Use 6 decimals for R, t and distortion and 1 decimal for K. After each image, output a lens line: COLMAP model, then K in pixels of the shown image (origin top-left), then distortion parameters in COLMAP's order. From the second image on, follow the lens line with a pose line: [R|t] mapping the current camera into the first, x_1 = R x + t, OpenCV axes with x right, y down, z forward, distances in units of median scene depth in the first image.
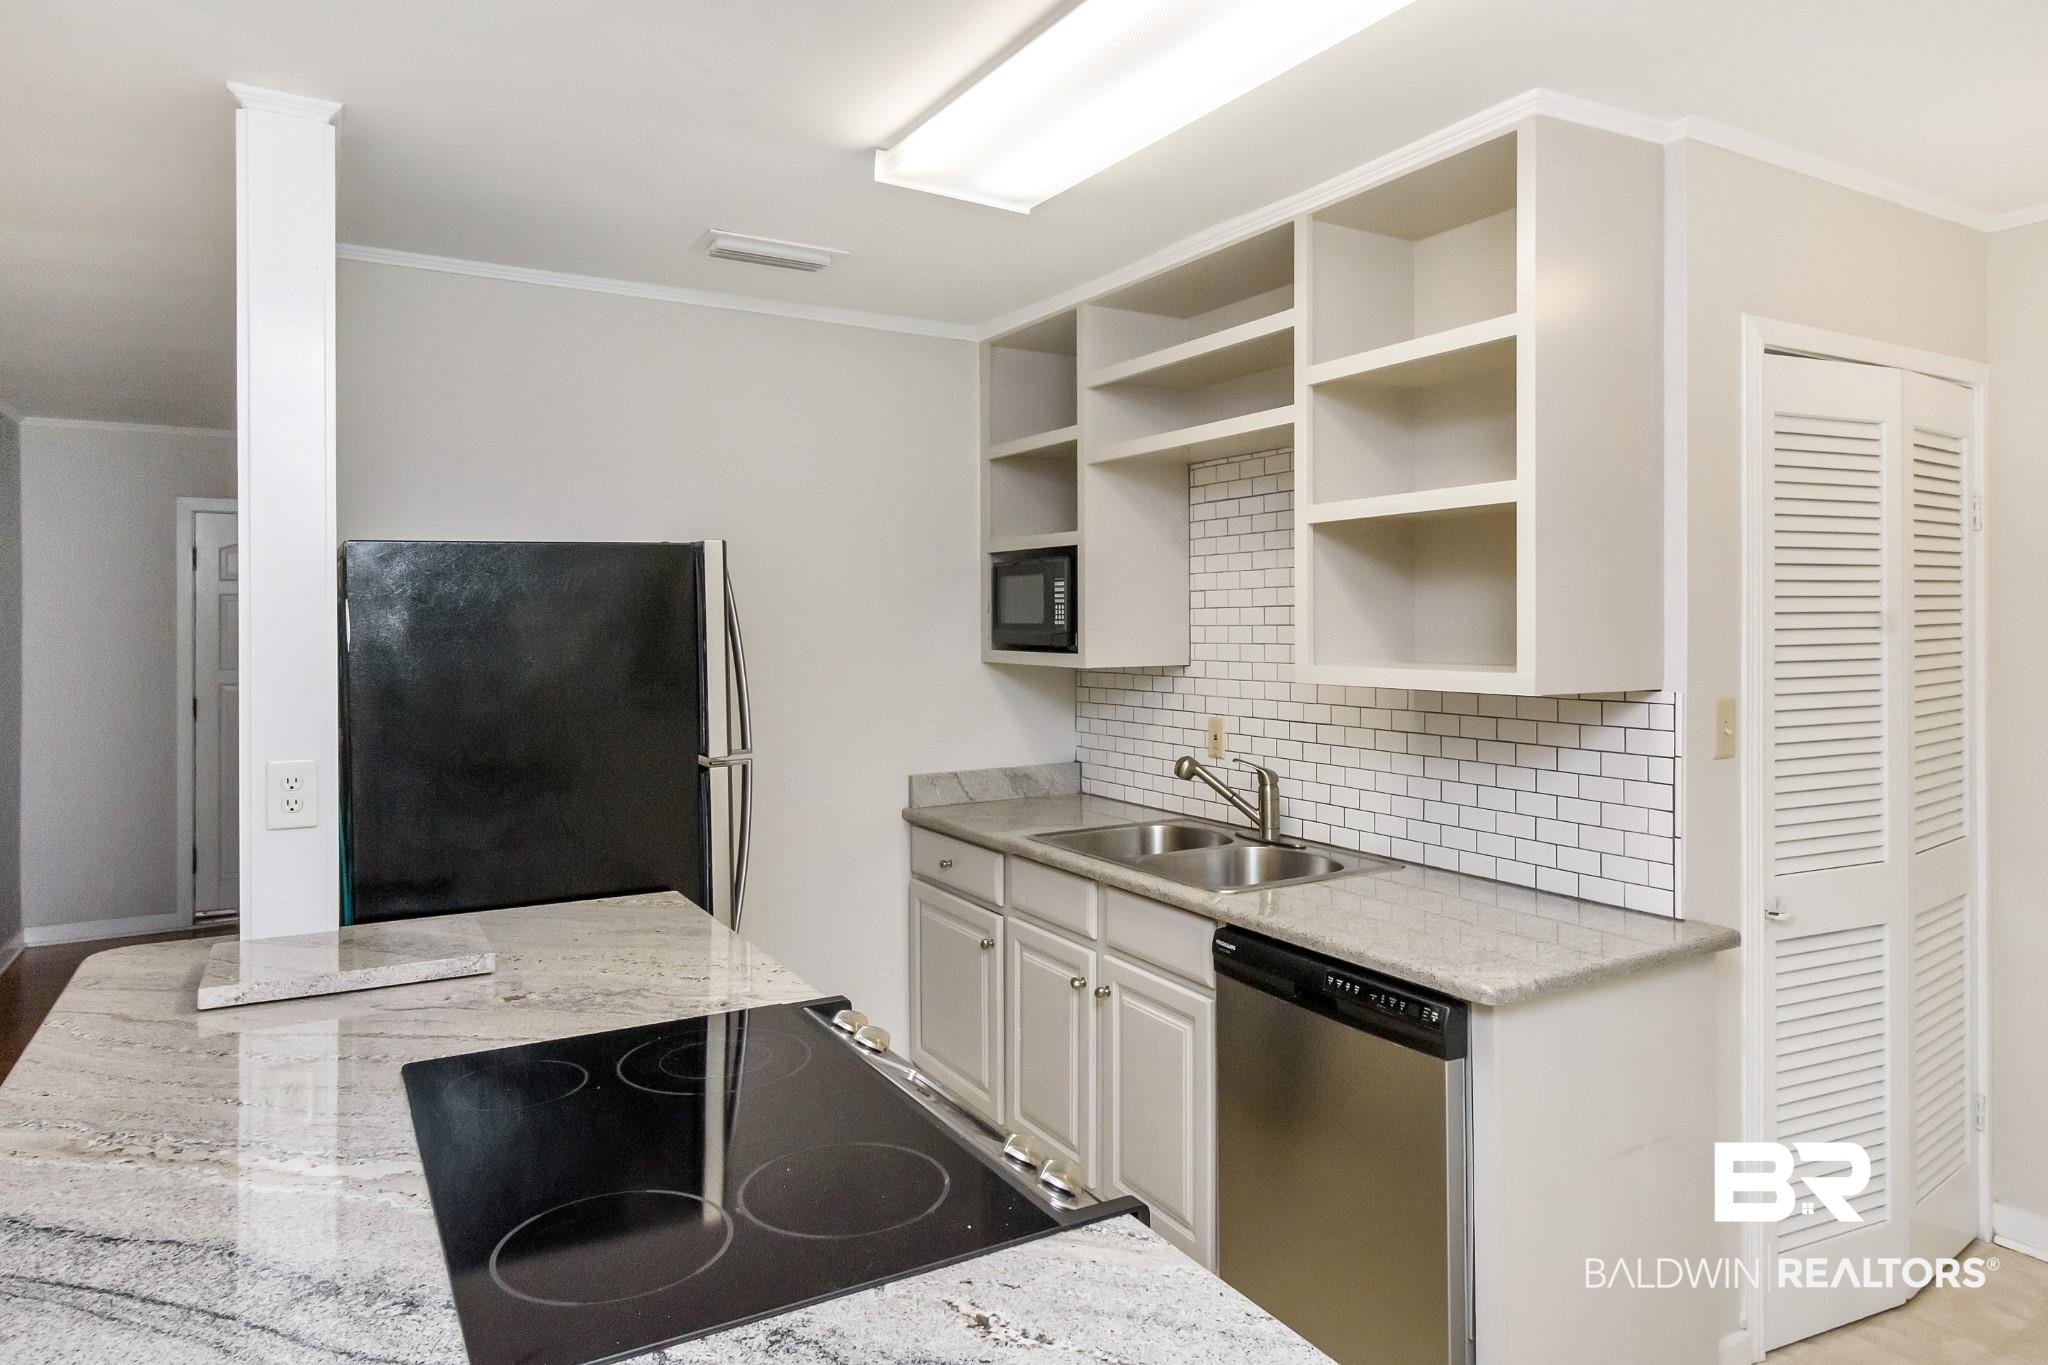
lens RADIAL K [[1246.7, 0, 1019.0], [0, 1246.7, 636.5], [0, 0, 1]] dist [-0.000571, -0.000059]
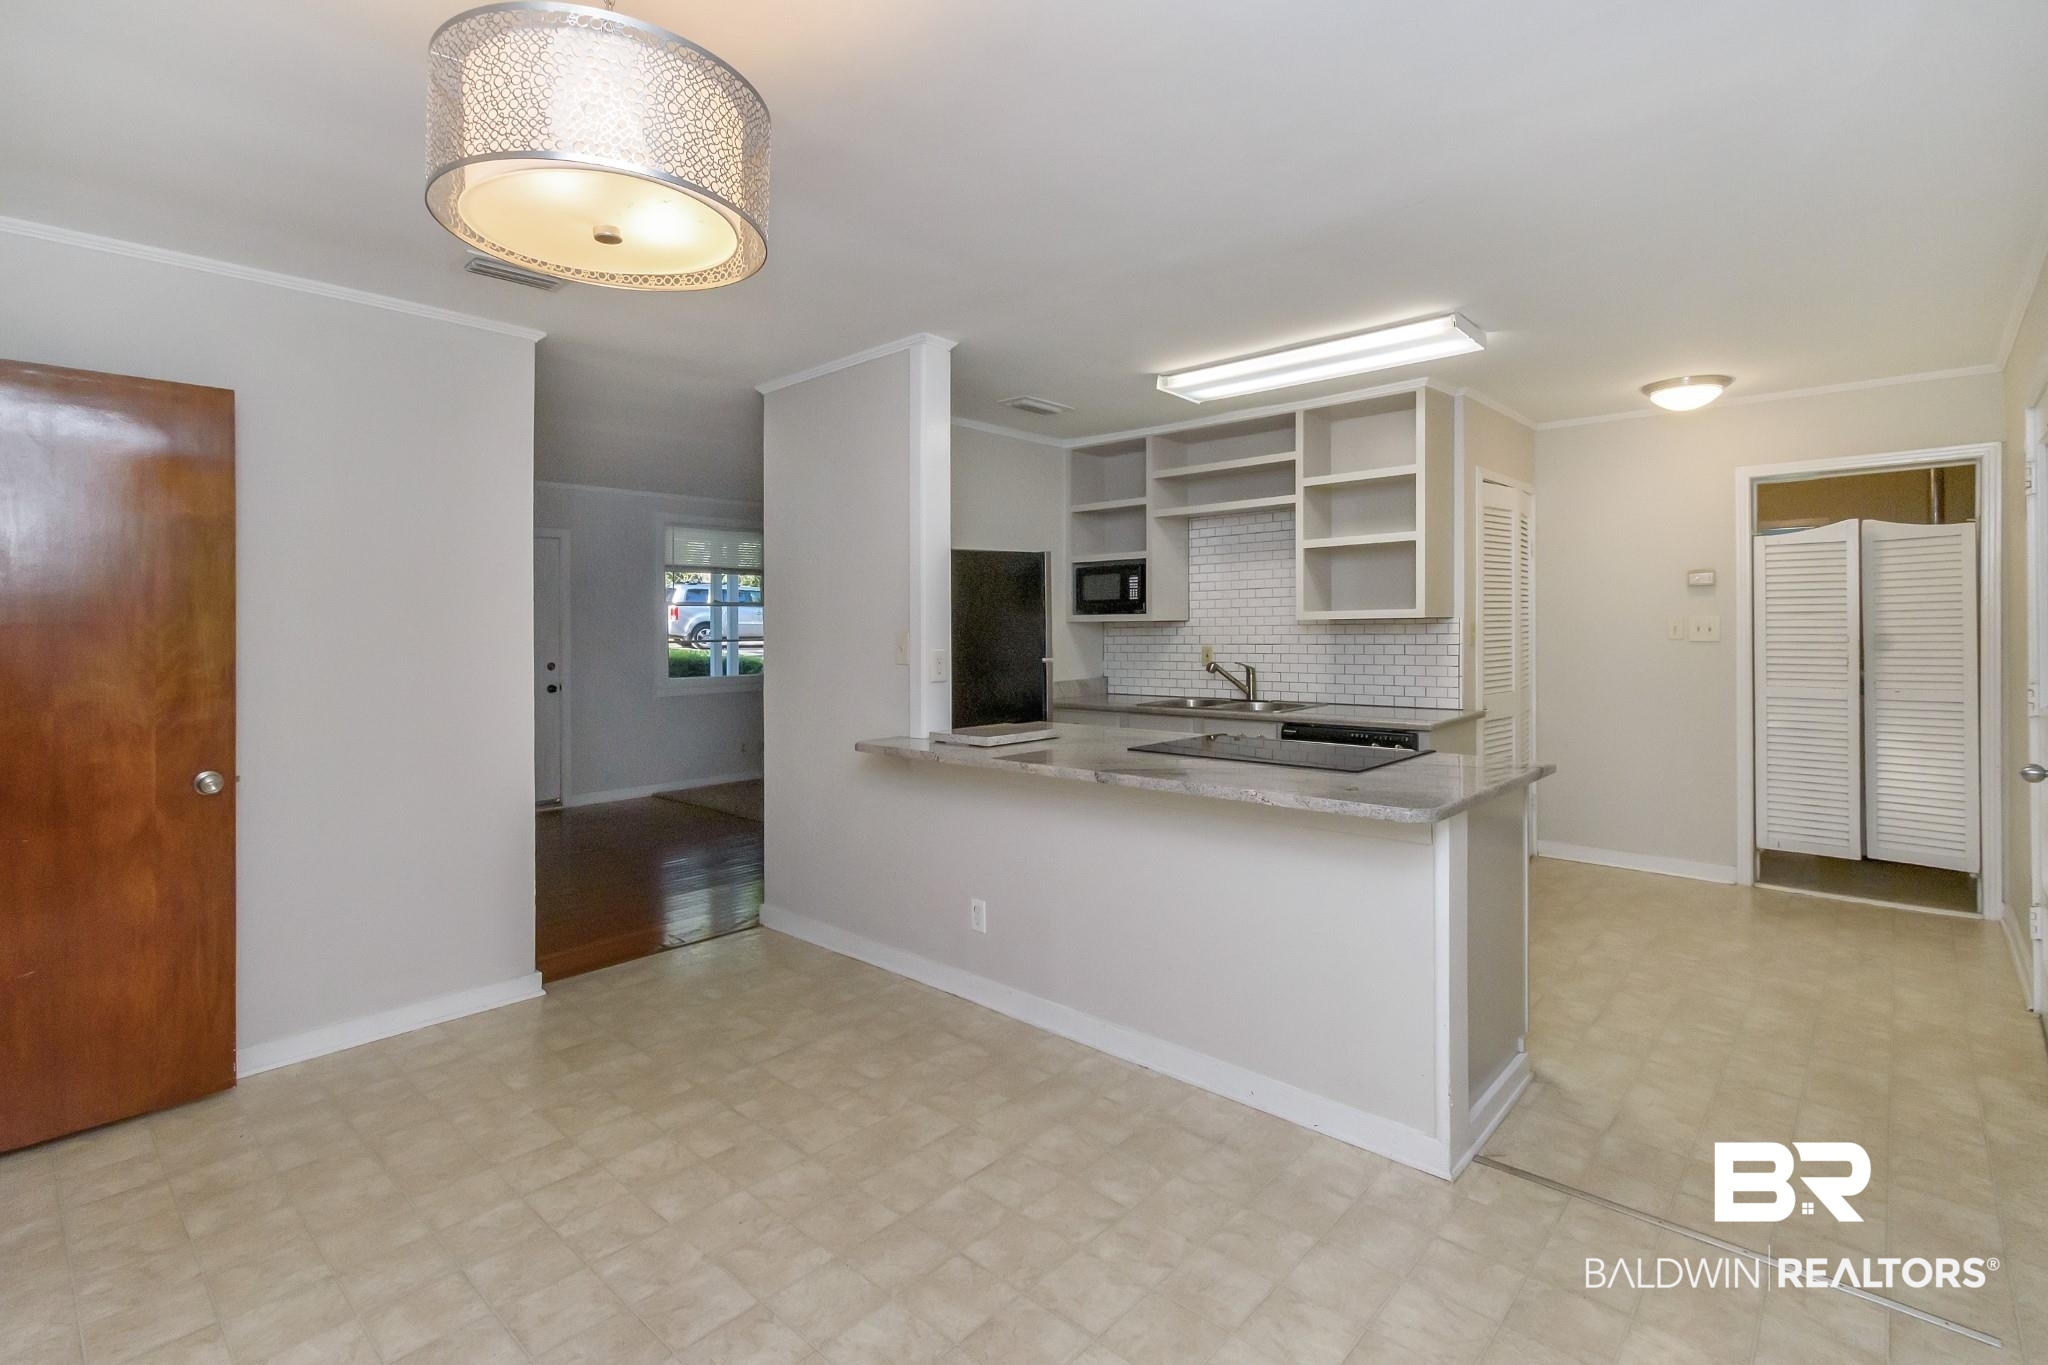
lens RADIAL K [[959.6, 0, 1013.0], [0, 959.6, 653.5], [0, 0, 1]] dist [0.000660, -0.000468]
pose [[0.956552, -0.015401, 0.291155, -0.700871], [0.011662, 0.999826, 0.014575, 0.061166], [-0.291329, -0.010546, 0.956565, -0.453484]]
